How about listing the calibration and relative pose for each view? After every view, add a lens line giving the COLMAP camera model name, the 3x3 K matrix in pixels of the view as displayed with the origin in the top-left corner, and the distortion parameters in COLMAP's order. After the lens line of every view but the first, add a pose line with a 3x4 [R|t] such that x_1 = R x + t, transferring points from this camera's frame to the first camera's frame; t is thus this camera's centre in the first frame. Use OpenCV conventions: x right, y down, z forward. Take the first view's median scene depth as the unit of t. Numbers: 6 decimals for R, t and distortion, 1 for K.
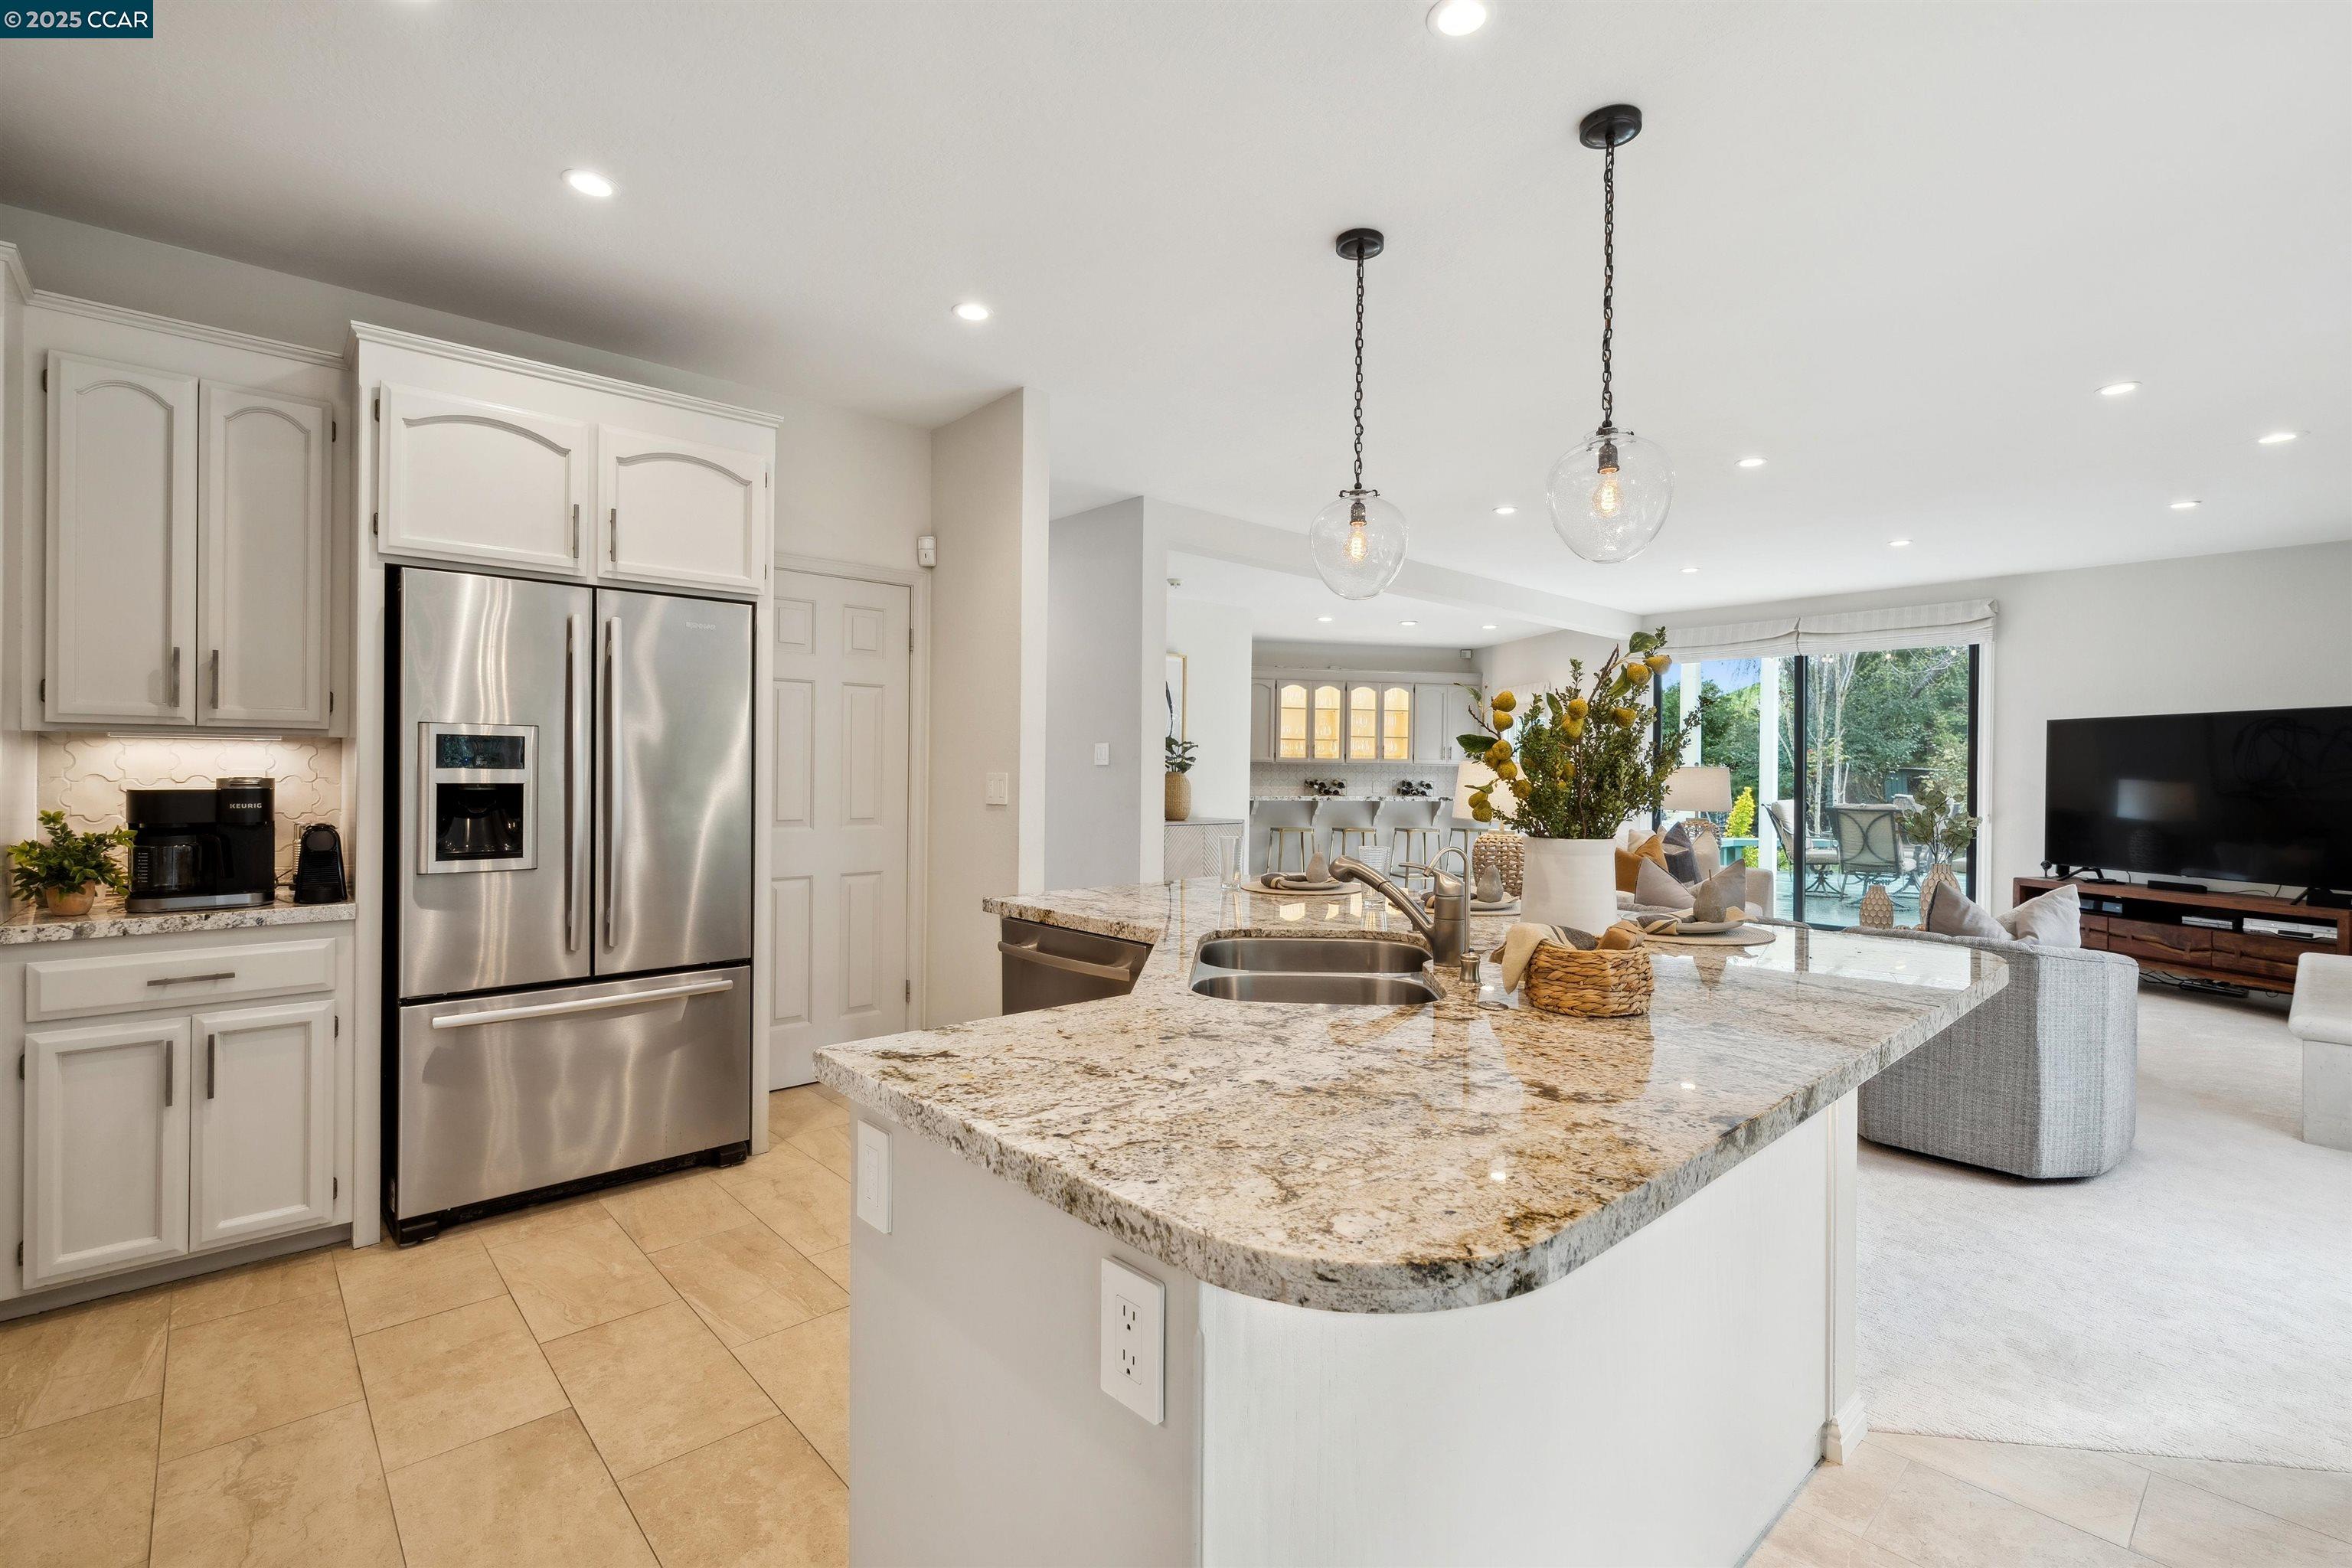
lens RADIAL K [[1072.6, 0, 1198.7], [0, 1072.6, 772.2], [0, 0, 1]] dist [-0.002806, 0.001215]
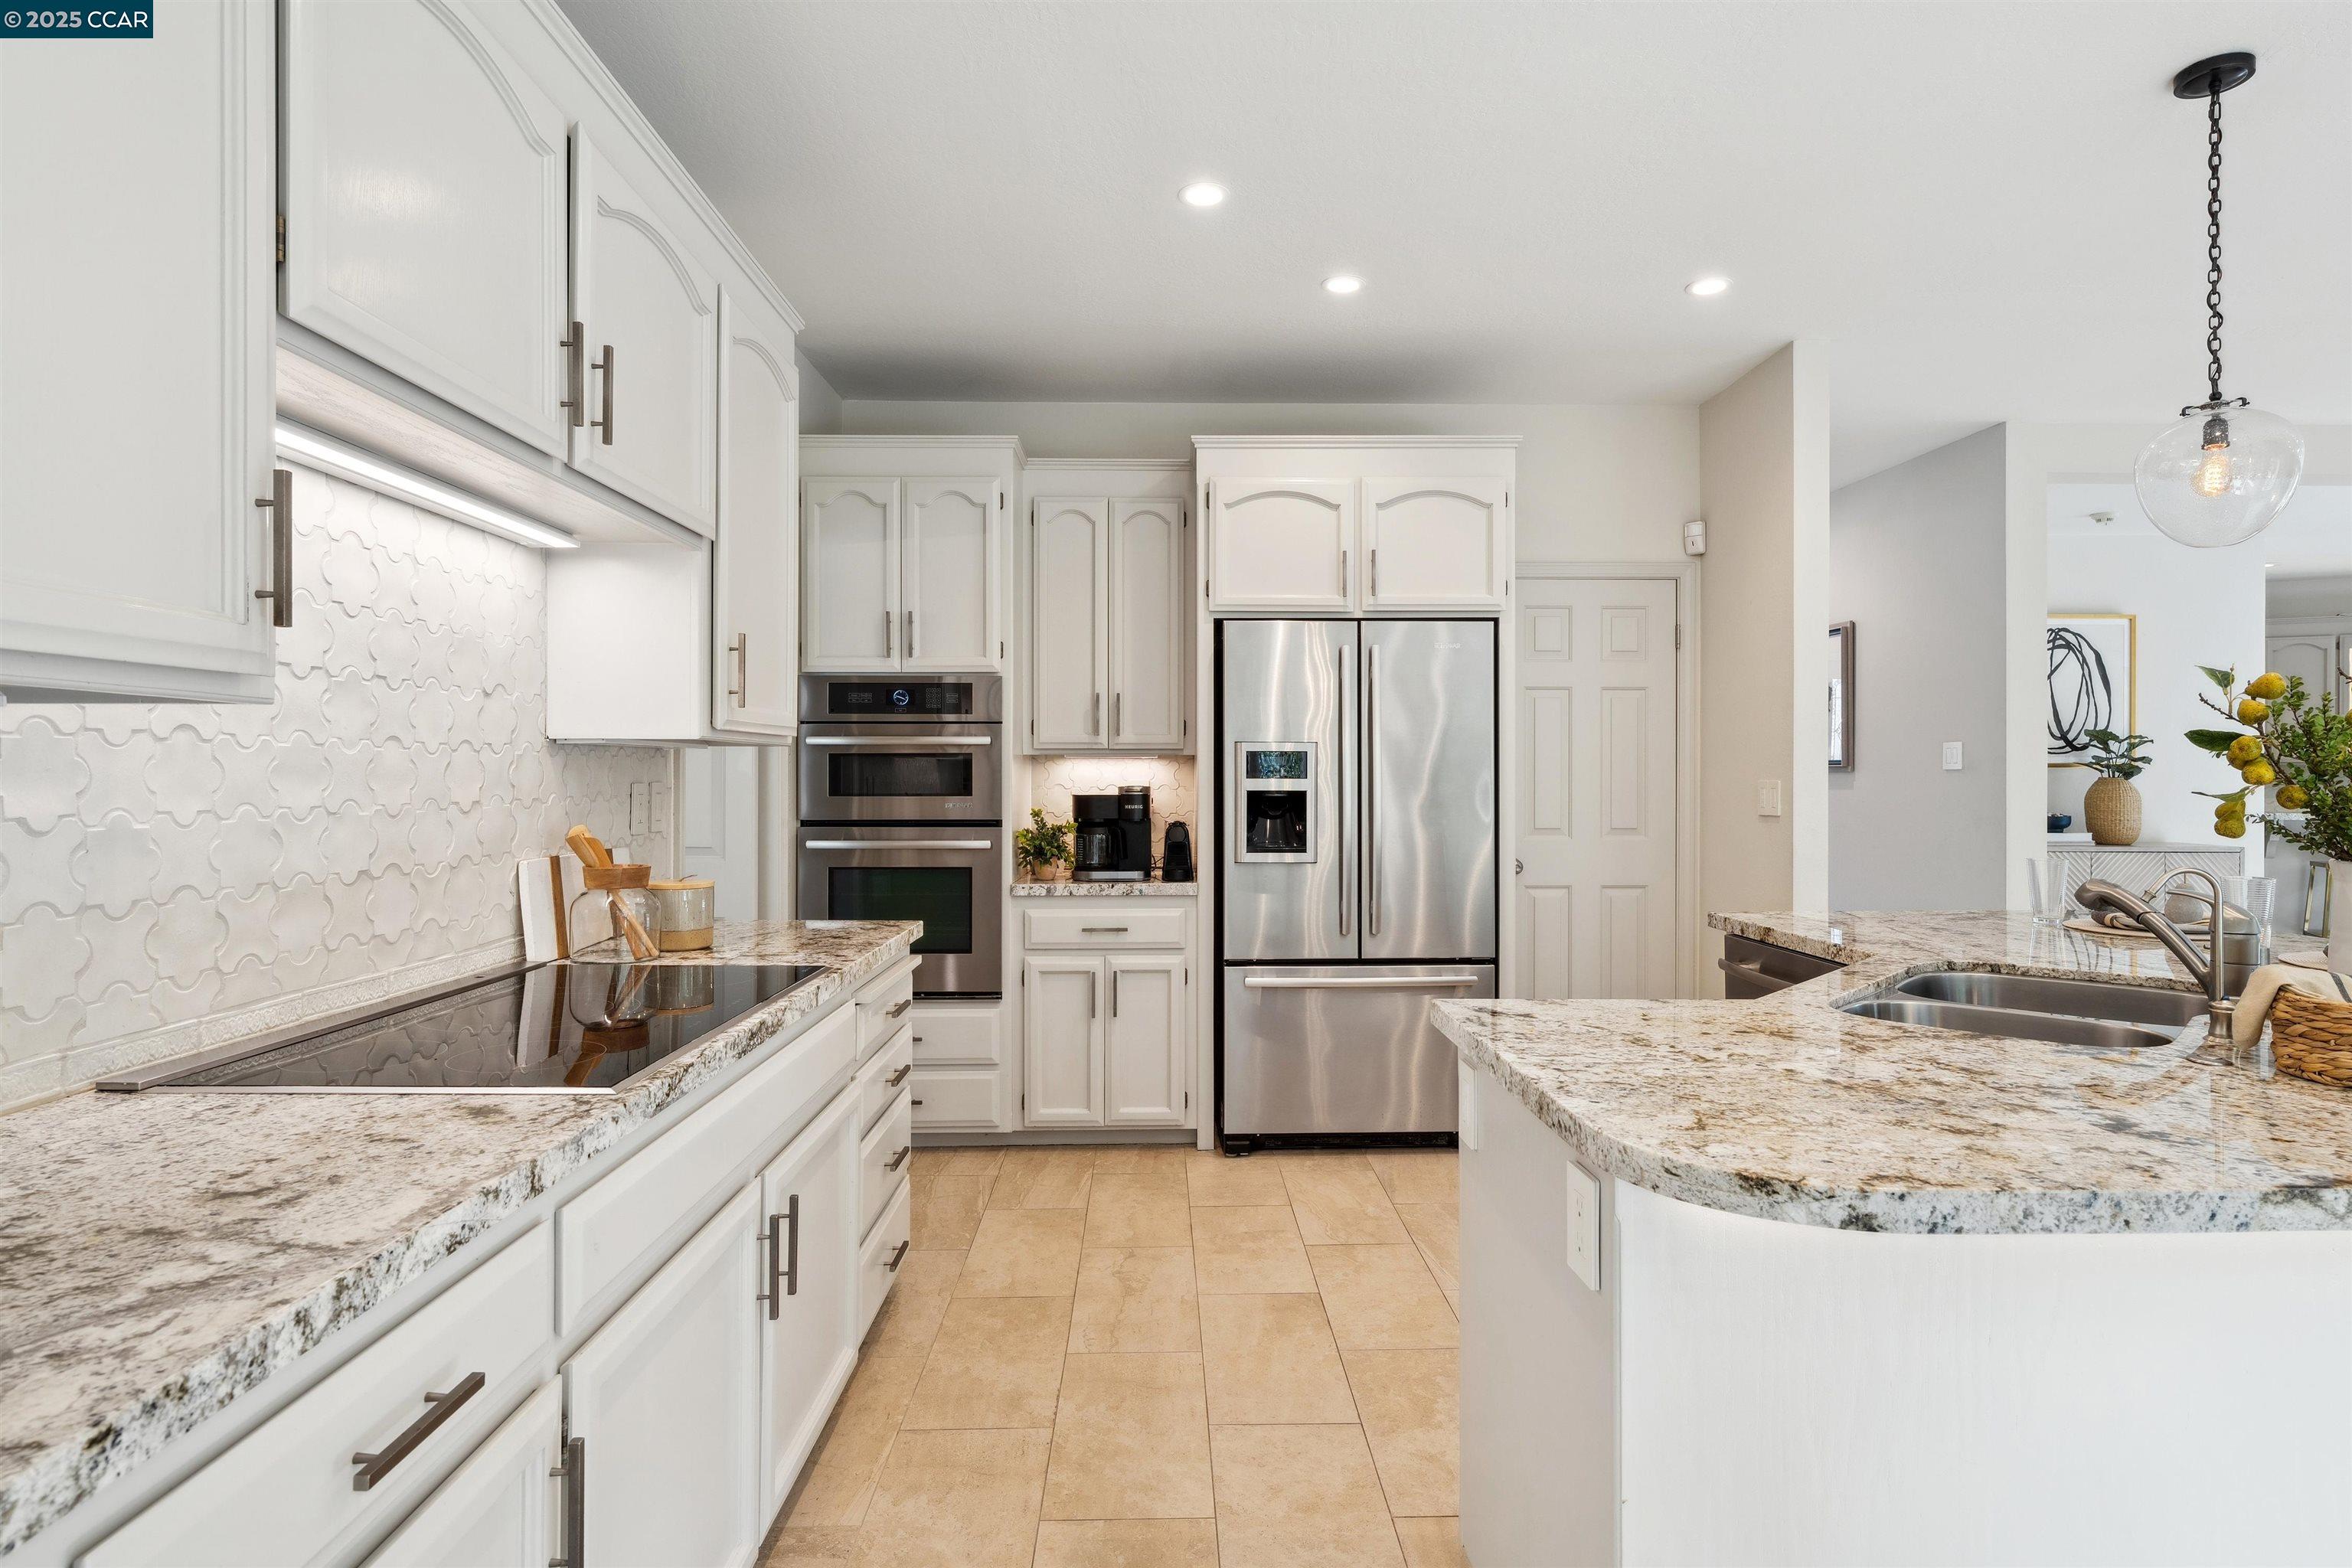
lens RADIAL K [[1164.3, 0, 1164.4], [0, 1164.3, 781.4], [0, 0, 1]] dist [-0.001463, -0.000218]
pose [[0.751874, -0.004094, -0.659294, 0.118274], [0.004547, 0.999989, -0.001024, 0.000709], [0.659291, -0.002228, 0.751884, -0.090090]]
